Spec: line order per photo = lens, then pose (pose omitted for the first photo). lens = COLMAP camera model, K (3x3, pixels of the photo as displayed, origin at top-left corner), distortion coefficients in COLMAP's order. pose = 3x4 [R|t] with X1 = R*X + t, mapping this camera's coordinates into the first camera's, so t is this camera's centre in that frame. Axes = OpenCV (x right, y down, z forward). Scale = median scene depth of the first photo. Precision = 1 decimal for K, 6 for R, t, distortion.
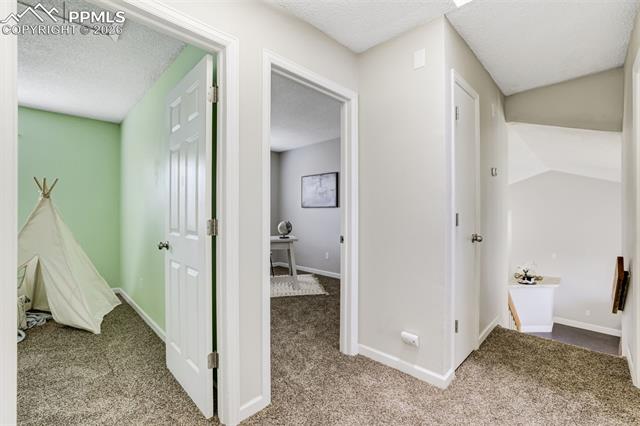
lens RADIAL K [[277.3, 0, 325.3], [0, 277.3, 212.5], [0, 0, 1]] dist [-0.045834, 0.017319]
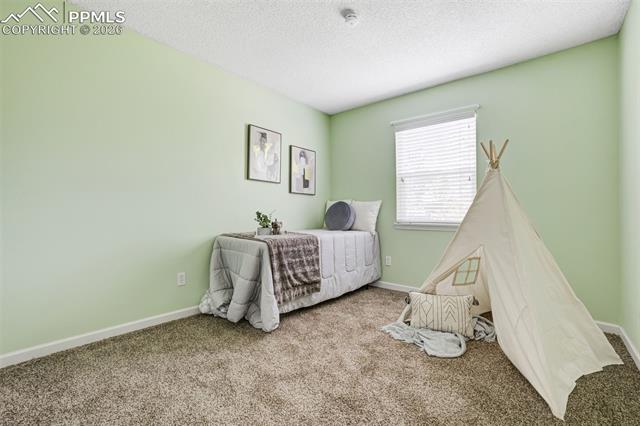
lens RADIAL K [[269.5, 0, 314.7], [0, 269.5, 212.5], [0, 0, 1]] dist [-0.043839, 0.014338]
pose [[0.051765, -0.005535, -0.998644, -0.197046], [0.000335, 0.999985, -0.005525, 0.037465], [0.998659, -0.000049, 0.051766, 0.267754]]
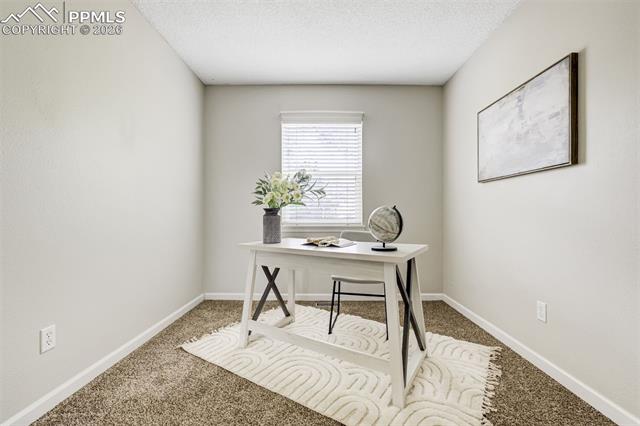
lens RADIAL K [[273.9, 0, 321.0], [0, 273.9, 216.0], [0, 0, 1]] dist [-0.061527, 0.017889]
pose [[0.681155, 0.001352, -0.732138, 0.063893], [-0.000157, 0.999999, 0.001702, 0.038845], [0.732139, -0.001044, 0.681154, 0.598883]]
